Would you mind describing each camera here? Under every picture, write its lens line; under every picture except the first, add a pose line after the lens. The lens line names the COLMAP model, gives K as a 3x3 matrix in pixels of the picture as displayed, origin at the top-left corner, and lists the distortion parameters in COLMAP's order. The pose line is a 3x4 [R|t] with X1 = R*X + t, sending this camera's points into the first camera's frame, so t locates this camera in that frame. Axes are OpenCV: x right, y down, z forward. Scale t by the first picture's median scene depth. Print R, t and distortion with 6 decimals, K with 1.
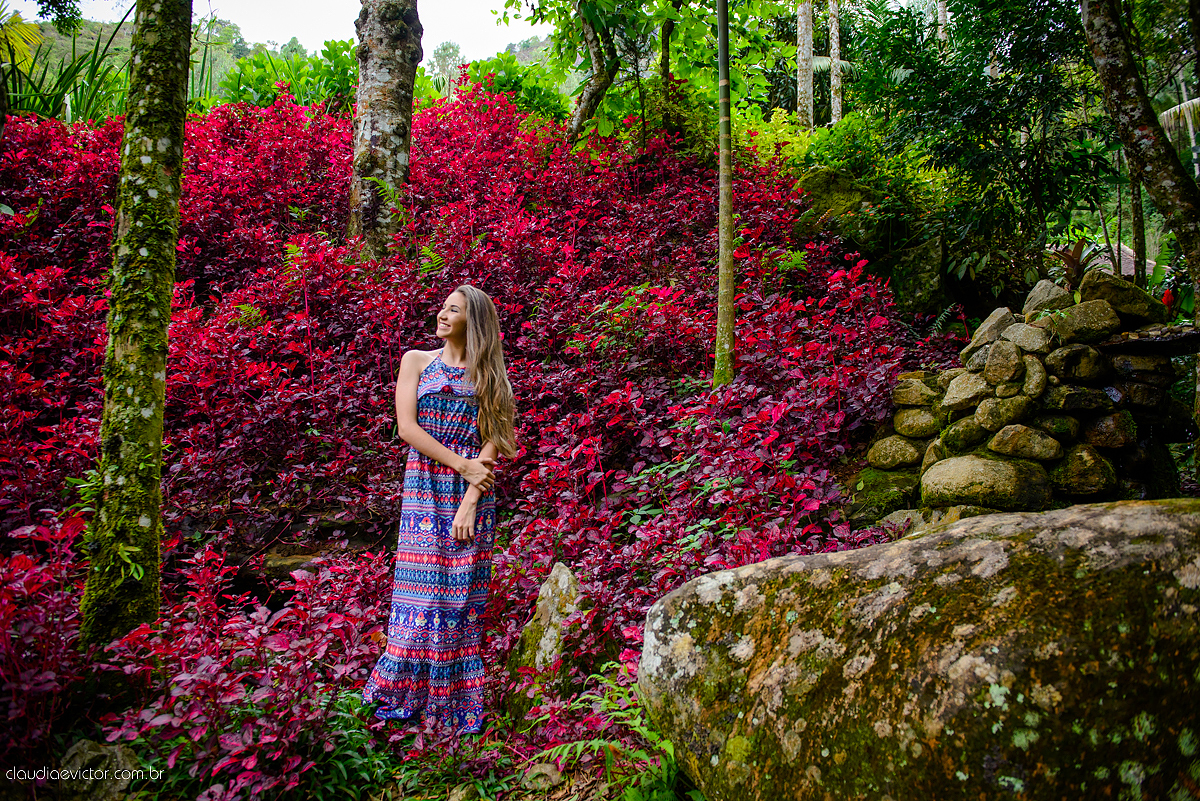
lens RADIAL K [[923.3, 0, 601.8], [0, 923.3, 398.2], [0, 0, 1]] dist [-0.030111, -0.009706]
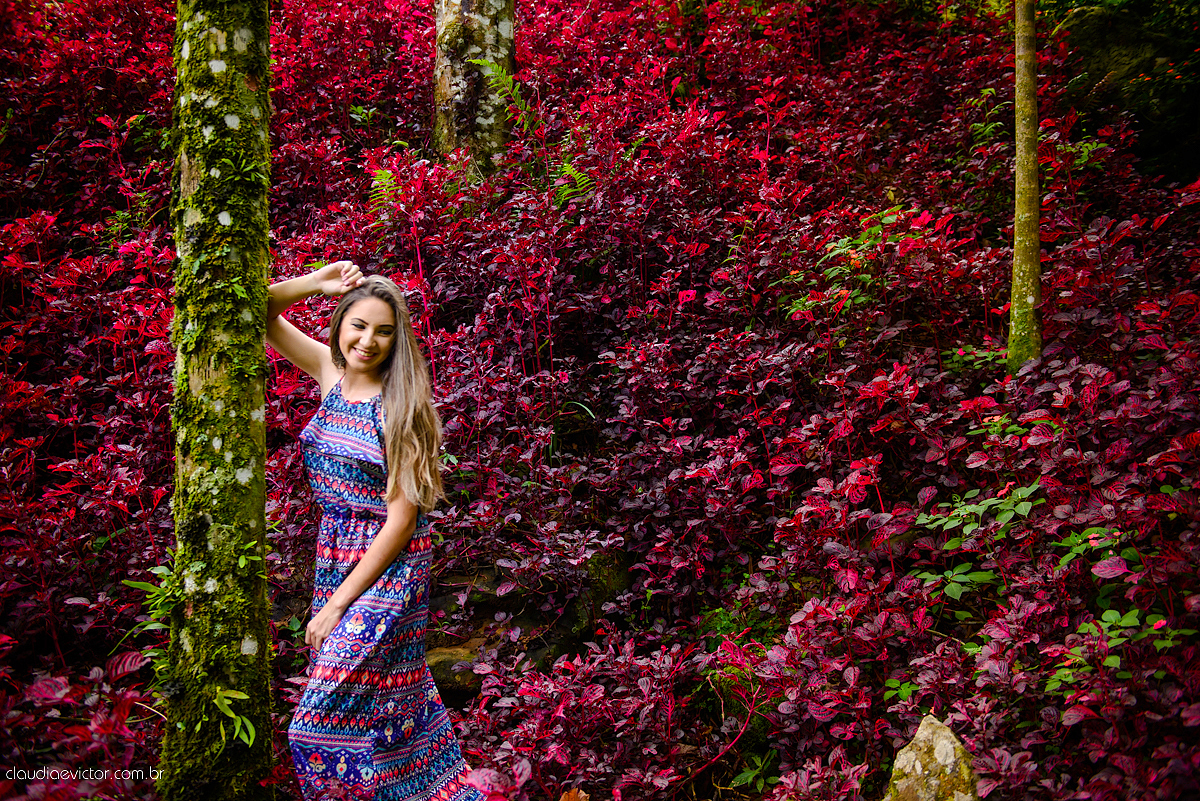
lens RADIAL K [[1171.6, 0, 598.5], [0, 1171.6, 403.6], [0, 0, 1]] dist [0.027022, 0.000000]
pose [[0.996867, -0.022675, -0.075776, -0.187620], [0.028021, 0.997136, 0.070247, -0.082514], [0.073967, -0.072150, 0.994647, 0.212206]]
